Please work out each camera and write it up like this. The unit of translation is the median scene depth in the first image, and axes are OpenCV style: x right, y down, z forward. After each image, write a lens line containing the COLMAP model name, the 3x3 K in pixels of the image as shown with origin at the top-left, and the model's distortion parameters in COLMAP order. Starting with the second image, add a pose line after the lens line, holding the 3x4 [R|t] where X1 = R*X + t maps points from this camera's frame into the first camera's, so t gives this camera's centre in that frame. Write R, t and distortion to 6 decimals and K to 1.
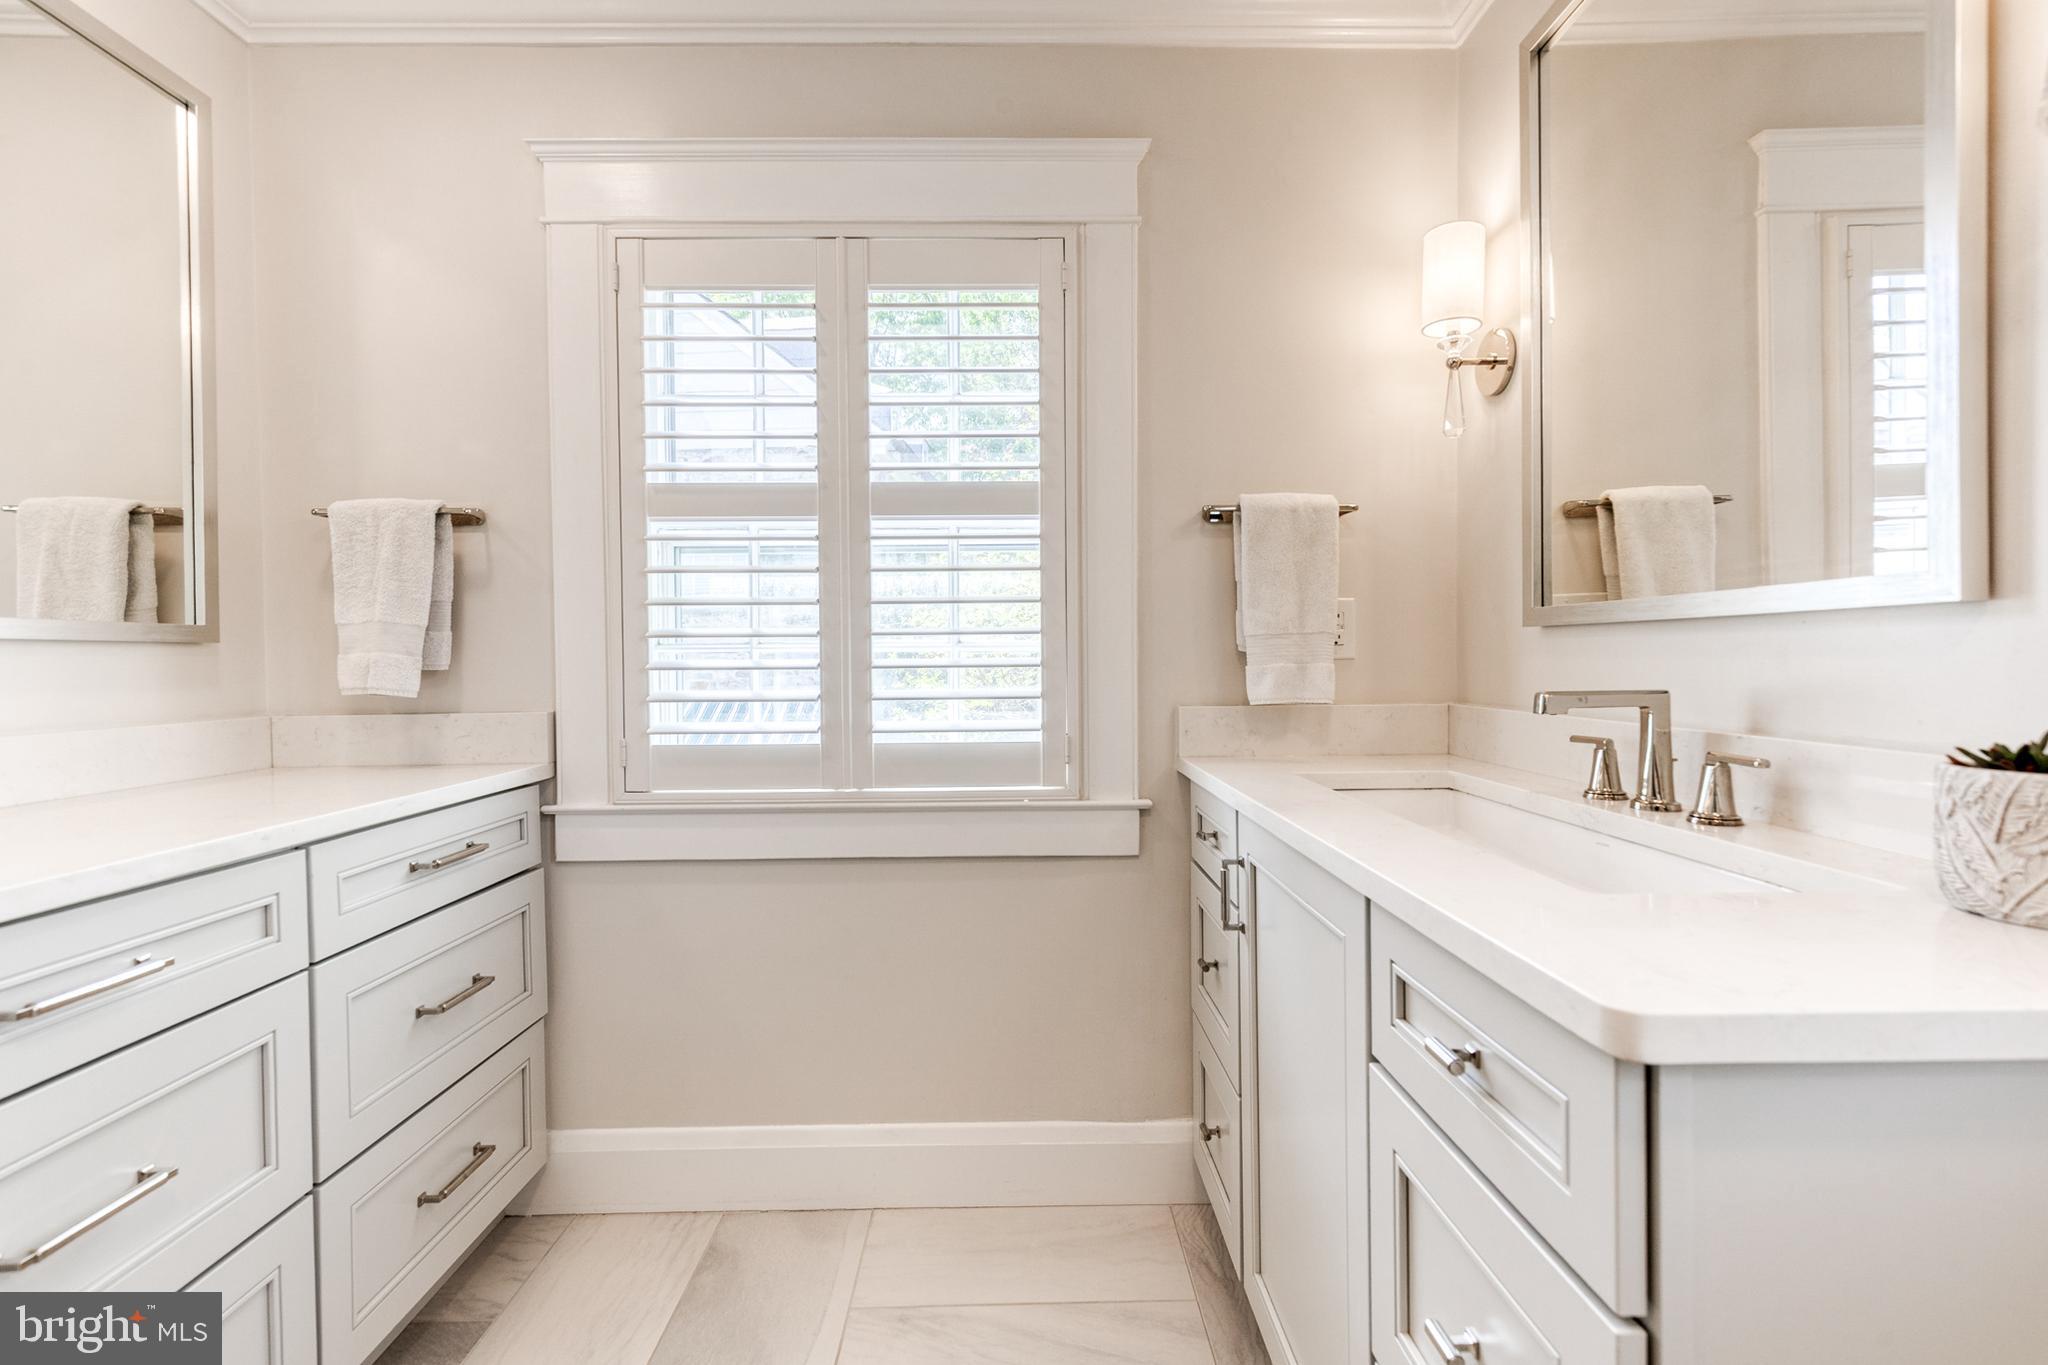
lens RADIAL K [[925.2, 0, 1039.3], [0, 925.2, 676.3], [0, 0, 1]] dist [0.010512, -0.000114]
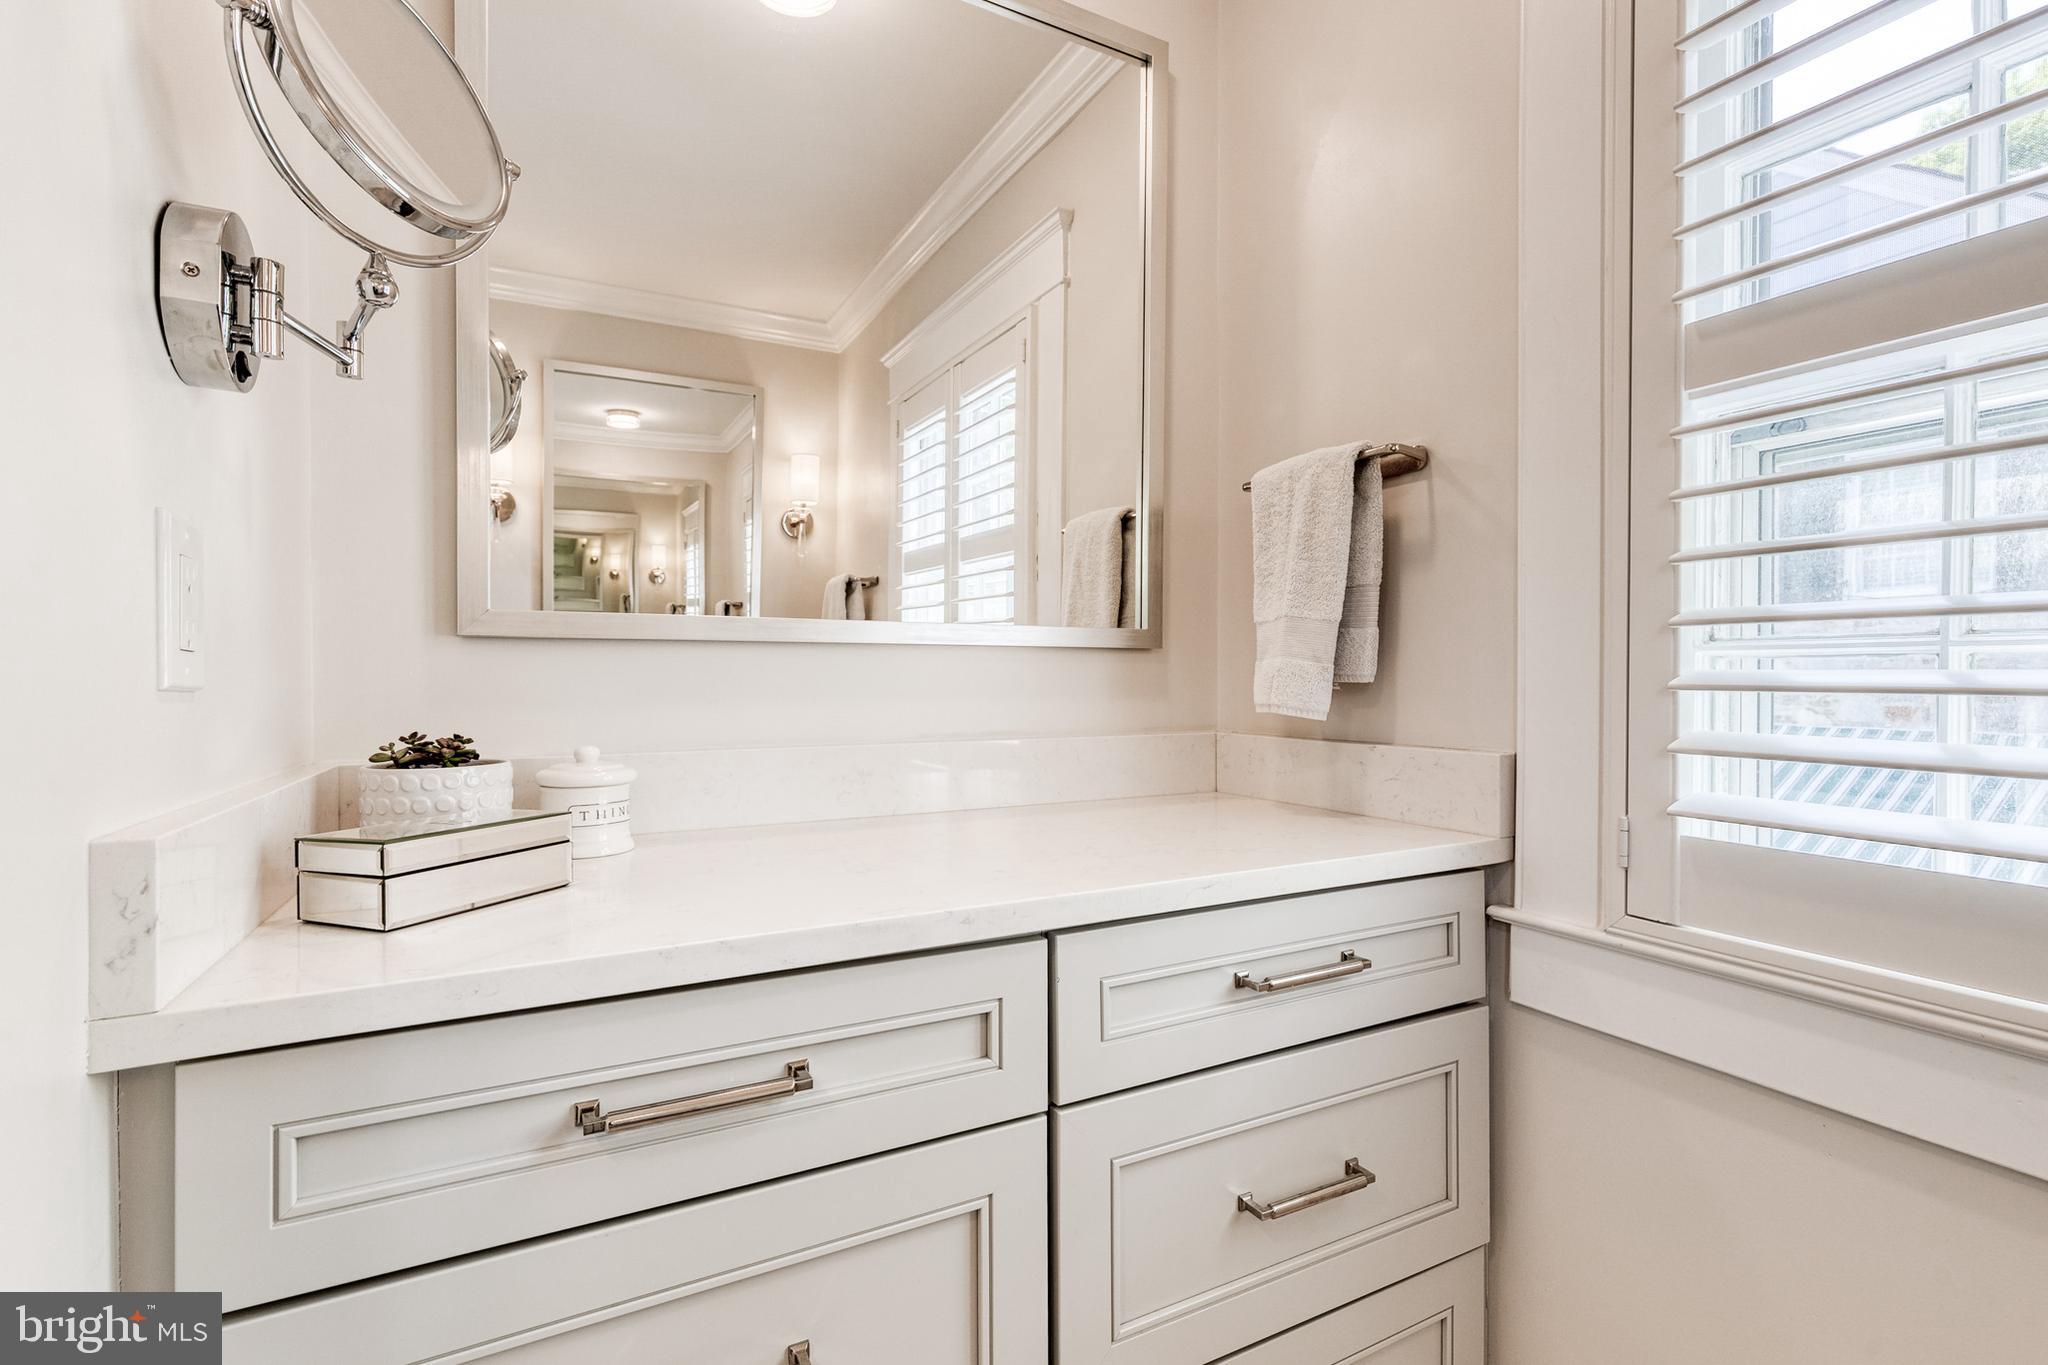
lens RADIAL K [[936.1, 0, 1024.0], [0, 936.1, 682.5], [0, 0, 1]] dist [0.001061, -0.000304]
pose [[0.441833, 0.017223, -0.896932, -0.119103], [-0.023334, 0.999698, 0.007702, -0.006406], [0.896794, 0.017526, 0.442102, 0.453337]]
